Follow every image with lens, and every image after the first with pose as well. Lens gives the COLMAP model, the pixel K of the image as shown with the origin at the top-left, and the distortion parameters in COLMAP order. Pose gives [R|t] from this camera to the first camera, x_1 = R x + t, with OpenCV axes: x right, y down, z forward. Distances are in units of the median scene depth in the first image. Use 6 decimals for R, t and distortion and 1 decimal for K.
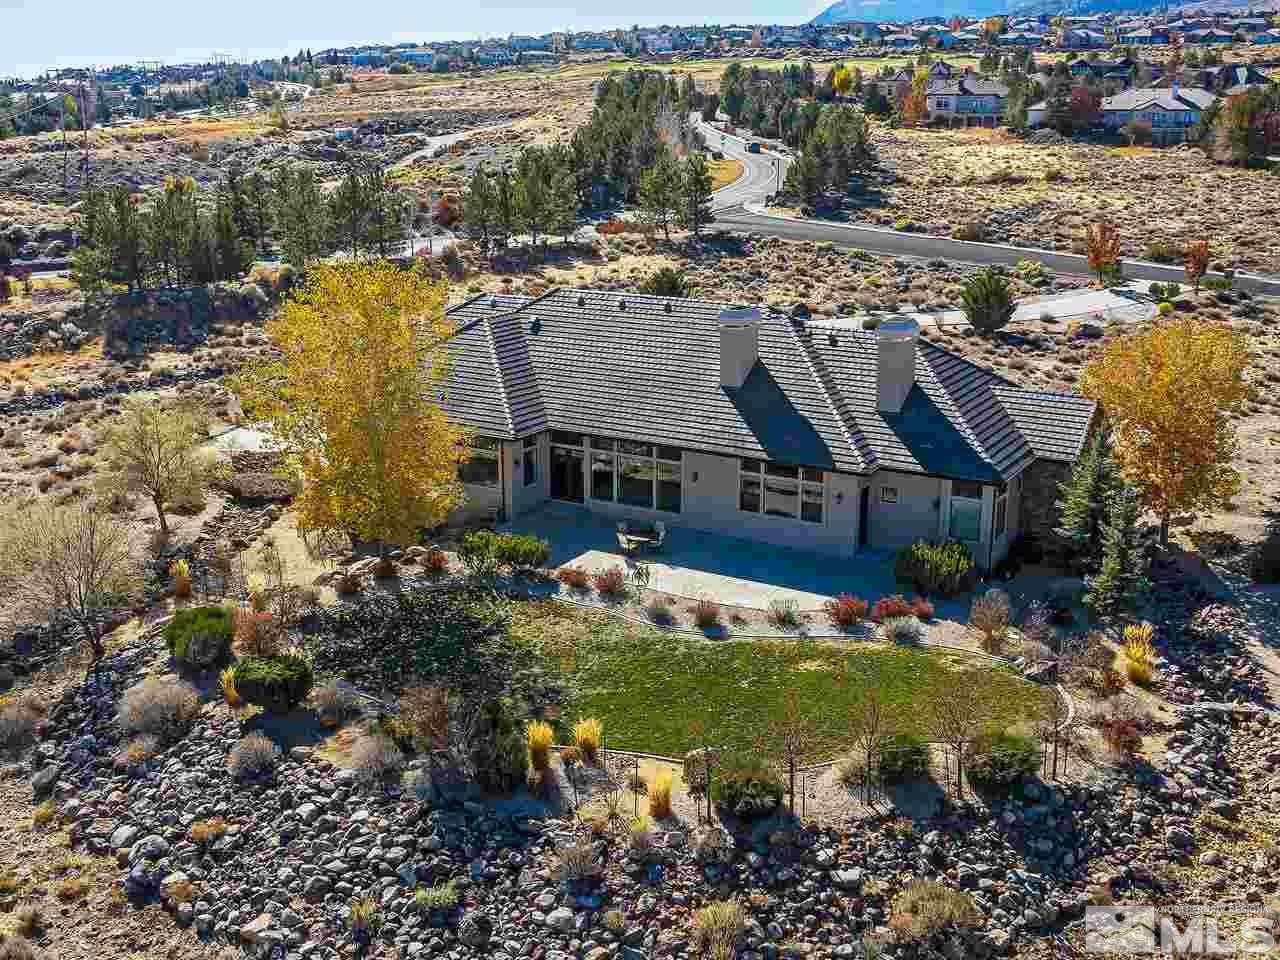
lens RADIAL K [[1352.4, 0, 637.8], [0, 1352.4, 479.3], [0, 0, 1]] dist [-0.013279, 0.000000]
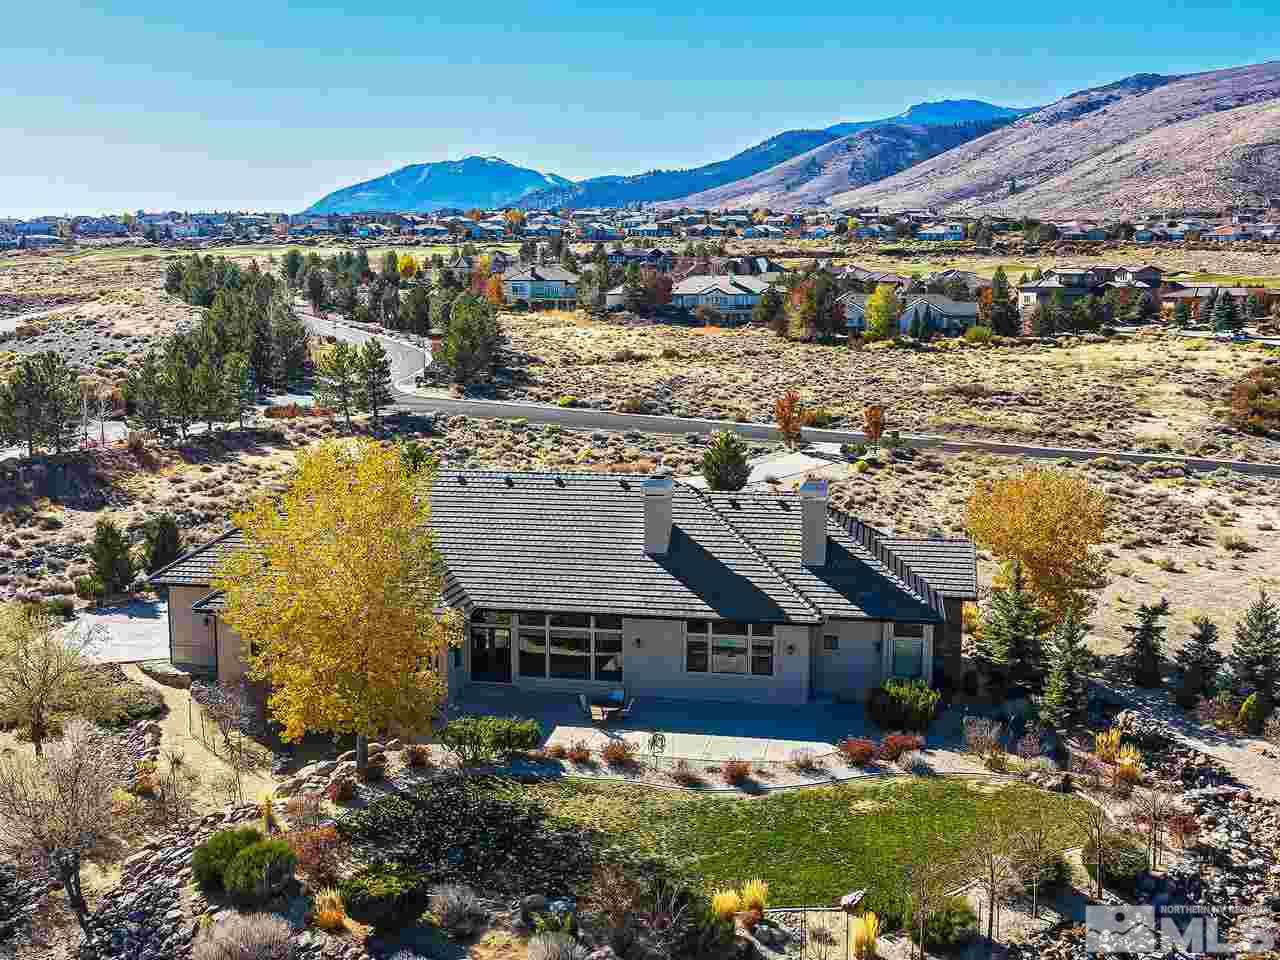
lens RADIAL K [[1352.4, 0, 640.8], [0, 1352.4, 479.1], [0, 0, 1]] dist [-0.013279, 0.000000]
pose [[0.935371, -0.046803, 0.350556, -0.304069], [0.092515, 0.989071, -0.114801, -0.006980], [-0.341352, 0.139814, 0.929479, 0.035658]]
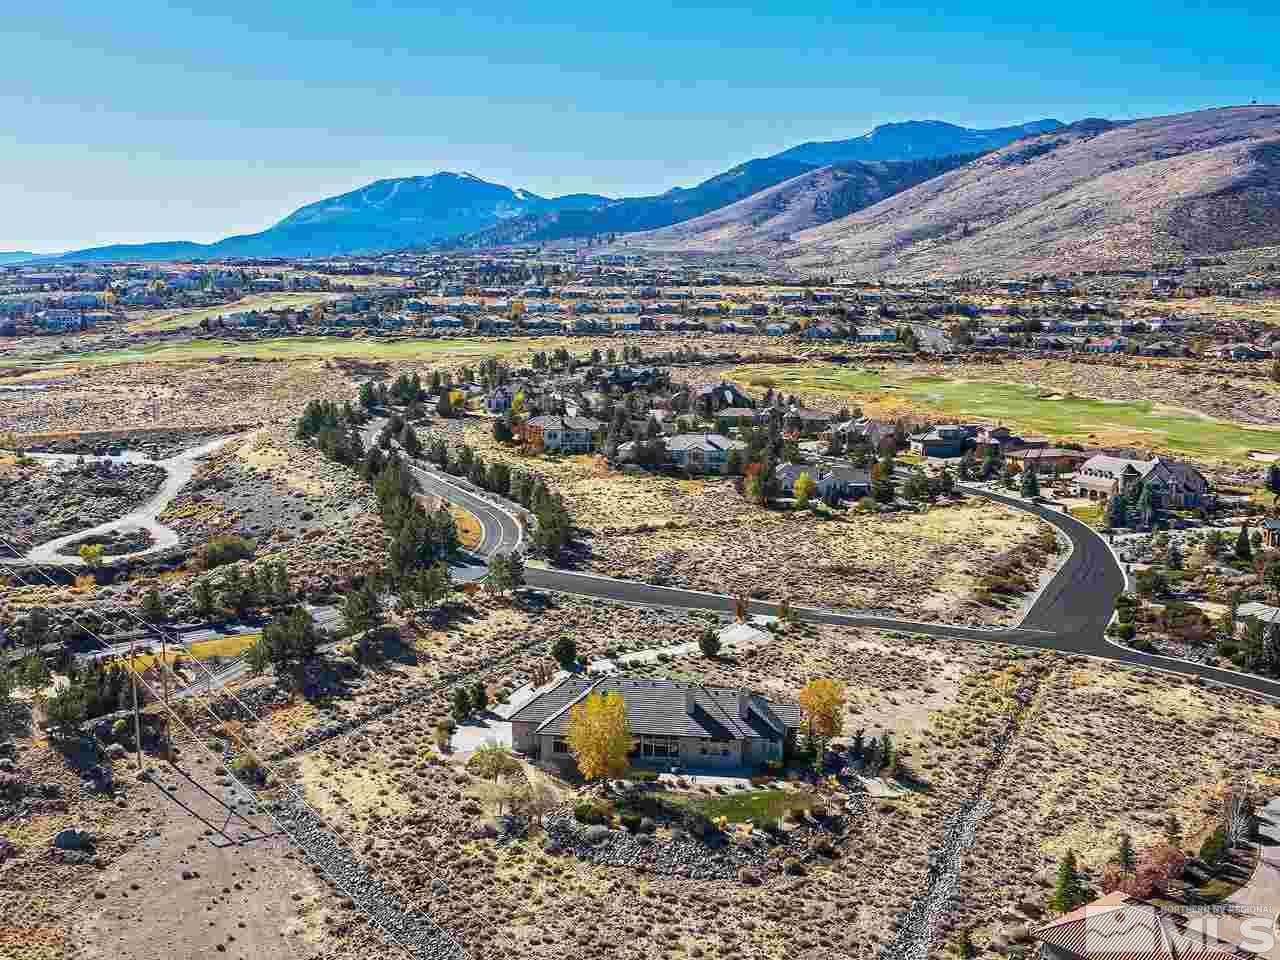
lens RADIAL K [[1352.4, 0, 638.6], [0, 1352.4, 481.0], [0, 0, 1]] dist [-0.013279, 0.000000]
pose [[0.927384, -0.042774, 0.371657, -1.147487], [0.093210, 0.988532, -0.118813, -0.234793], [-0.362313, 0.144827, 0.920736, -1.831322]]
